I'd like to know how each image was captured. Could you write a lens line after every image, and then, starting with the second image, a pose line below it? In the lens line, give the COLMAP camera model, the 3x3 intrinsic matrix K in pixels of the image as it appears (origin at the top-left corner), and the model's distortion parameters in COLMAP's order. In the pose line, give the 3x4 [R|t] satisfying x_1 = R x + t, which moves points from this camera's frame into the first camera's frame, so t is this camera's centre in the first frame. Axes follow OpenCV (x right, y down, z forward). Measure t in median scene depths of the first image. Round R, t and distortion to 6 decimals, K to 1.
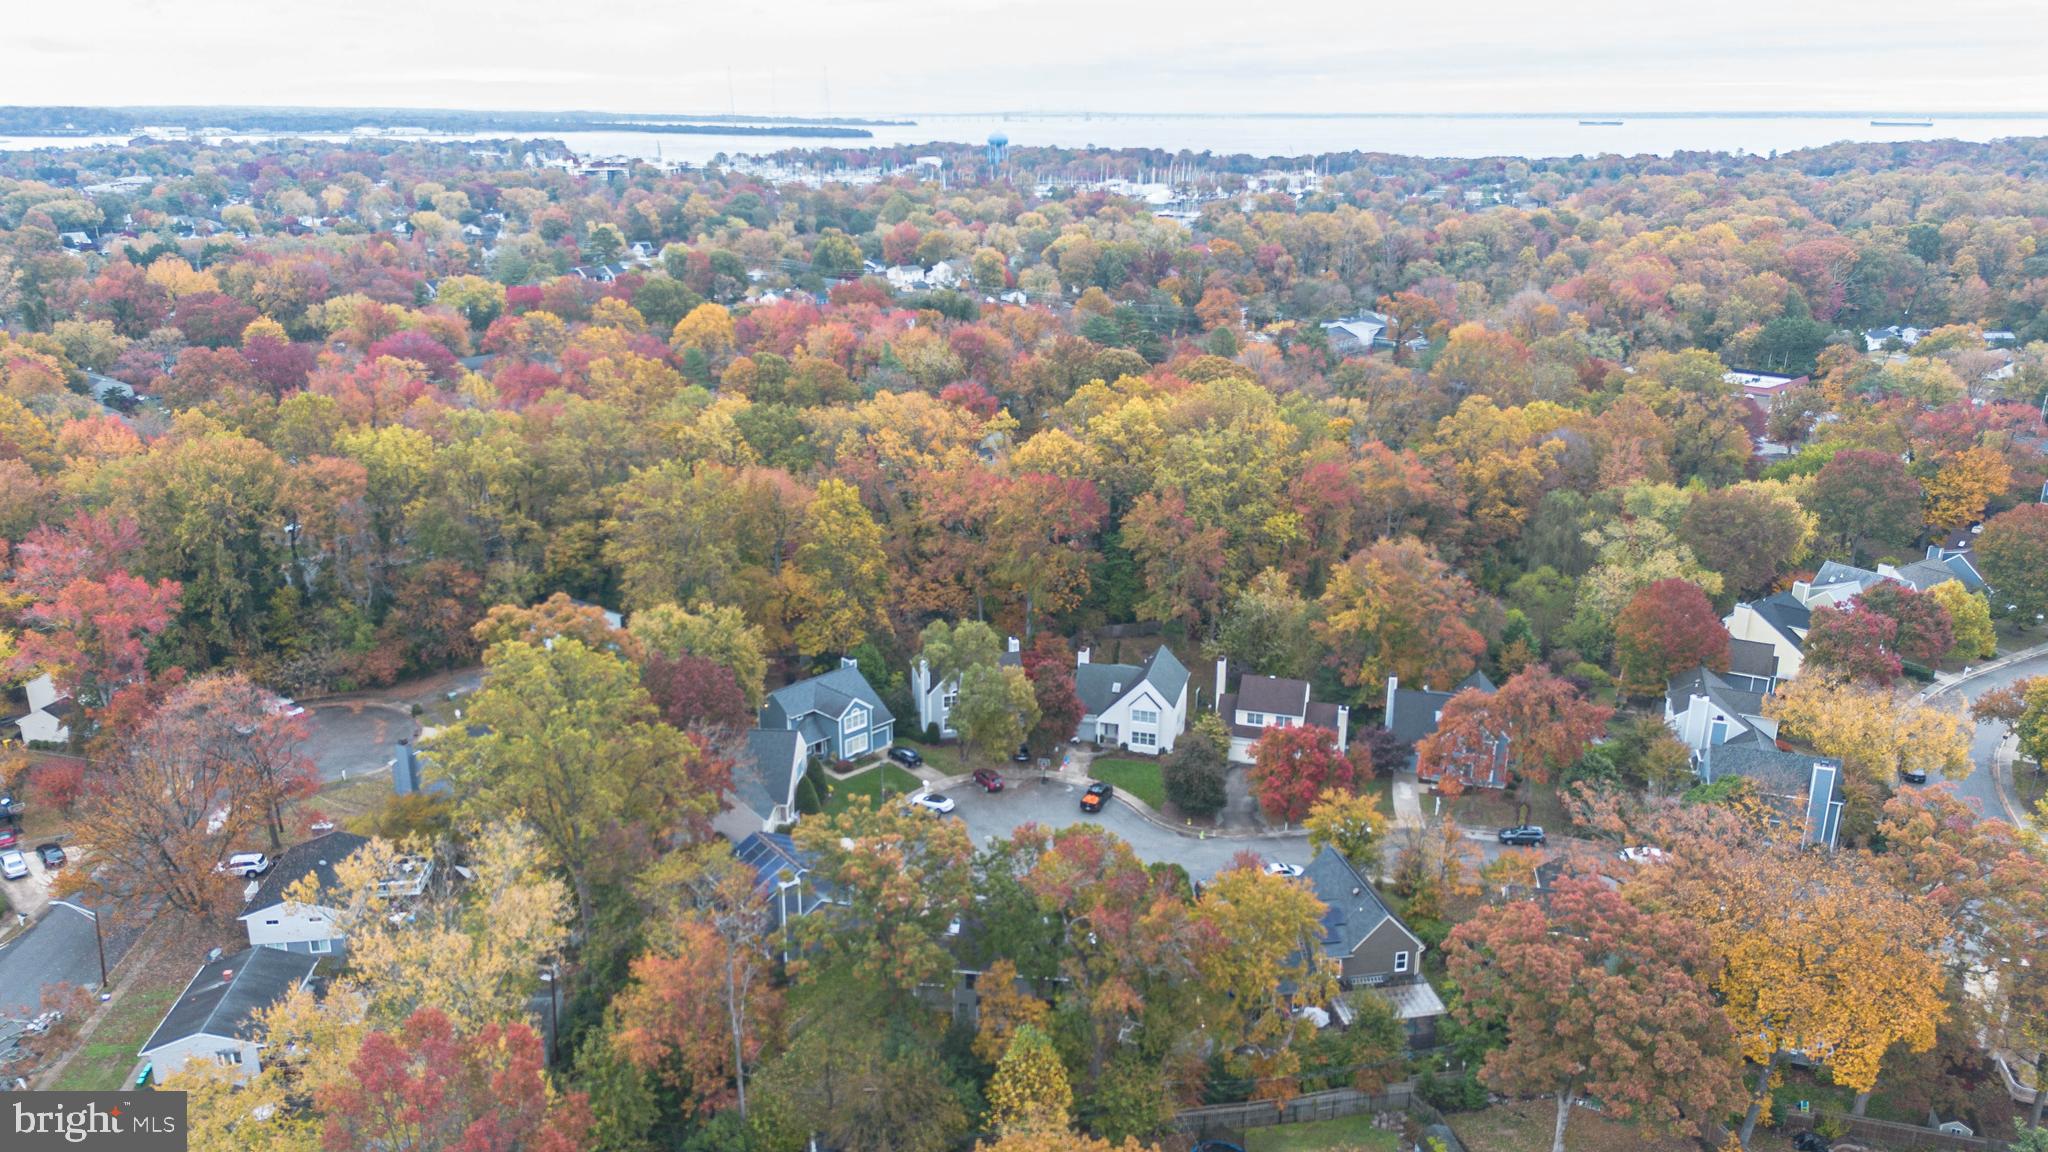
lens RADIAL K [[1407.4, 0, 1024.0], [0, 1407.4, 576.0], [0, 0, 1]] dist [0.037666, -0.001126]
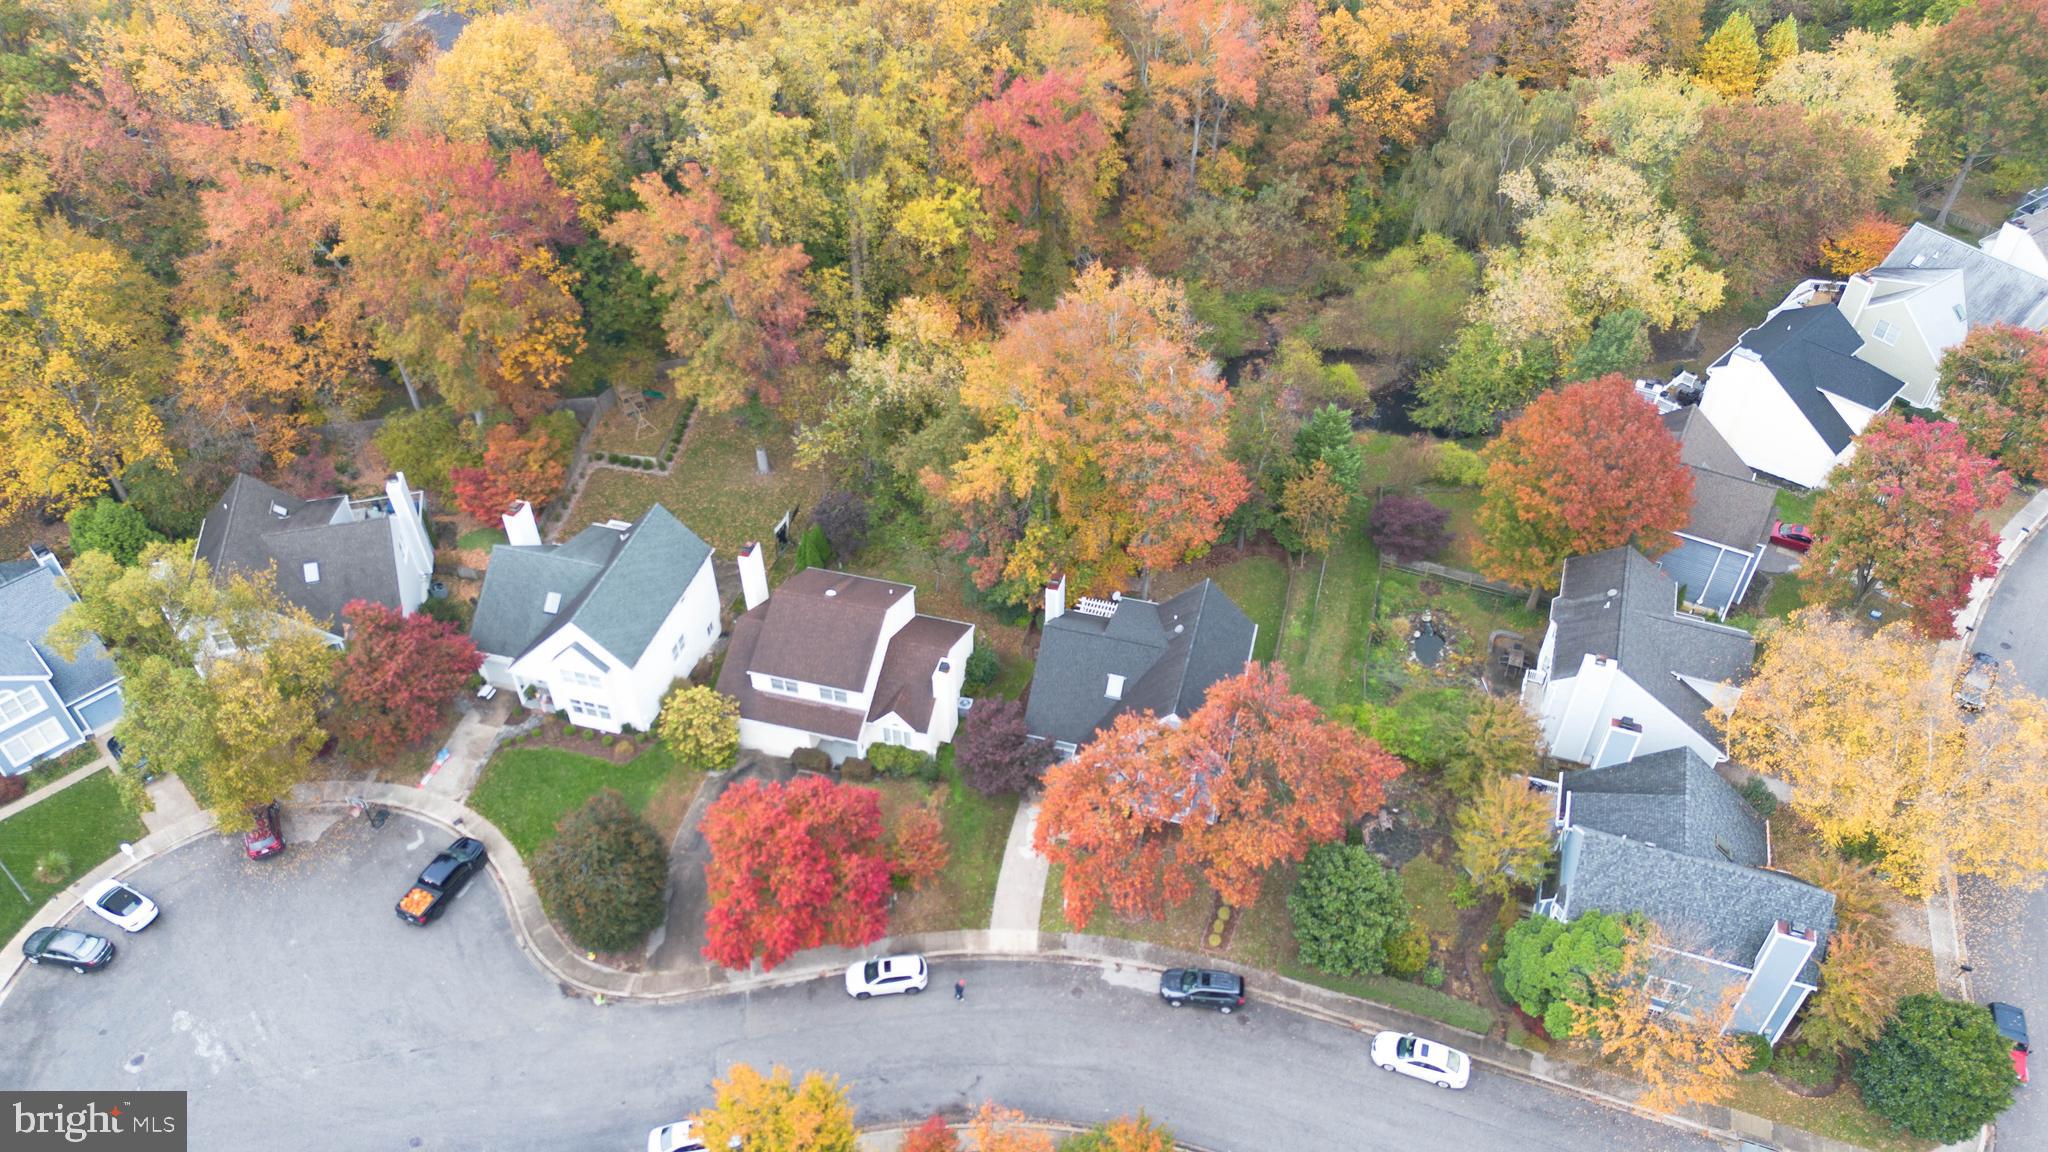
lens RADIAL K [[1407.4, 0, 1024.0], [0, 1407.4, 576.0], [0, 0, 1]] dist [0.037666, -0.001126]
pose [[0.999947, -0.006450, -0.008070, 0.228067], [0.009241, 0.907637, 0.419653, -0.142605], [0.004618, -0.419706, 0.907649, 0.458066]]
